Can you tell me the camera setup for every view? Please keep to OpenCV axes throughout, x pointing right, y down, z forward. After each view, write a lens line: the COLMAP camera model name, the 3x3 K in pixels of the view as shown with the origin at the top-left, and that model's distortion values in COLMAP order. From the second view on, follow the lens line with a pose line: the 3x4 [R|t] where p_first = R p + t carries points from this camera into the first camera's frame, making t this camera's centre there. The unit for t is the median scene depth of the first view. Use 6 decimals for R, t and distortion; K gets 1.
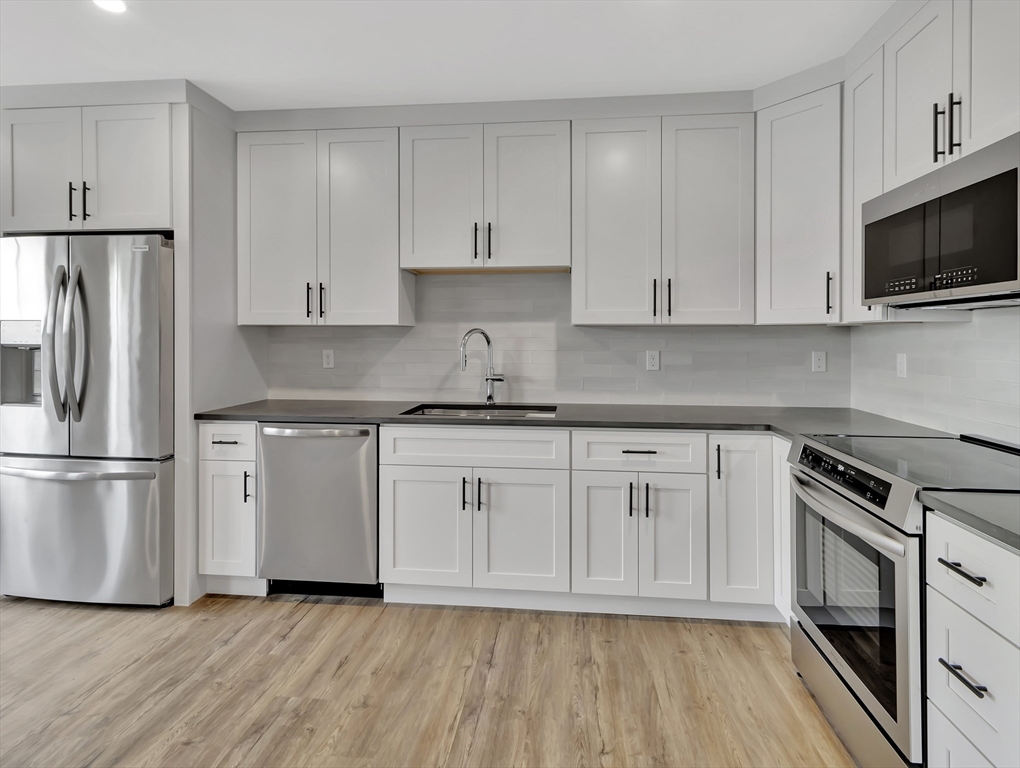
lens RADIAL K [[543.0, 0, 518.1], [0, 543.0, 336.5], [0, 0, 1]] dist [0.003965, 0.000676]
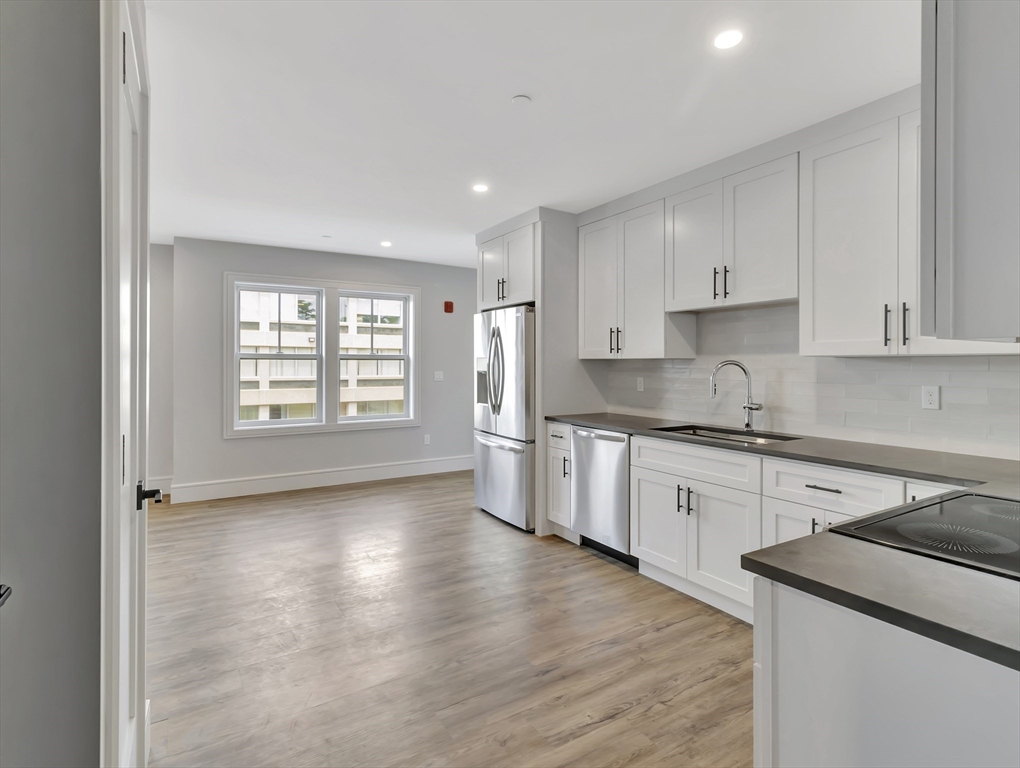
lens RADIAL K [[539.0, 0, 519.4], [0, 539.0, 363.2], [0, 0, 1]] dist [0.001265, 0.000044]
pose [[0.609846, -0.002520, -0.792516, 0.614030], [-0.000047, 0.999995, -0.003216, -0.006828], [0.792520, 0.001999, 0.609843, -0.010848]]
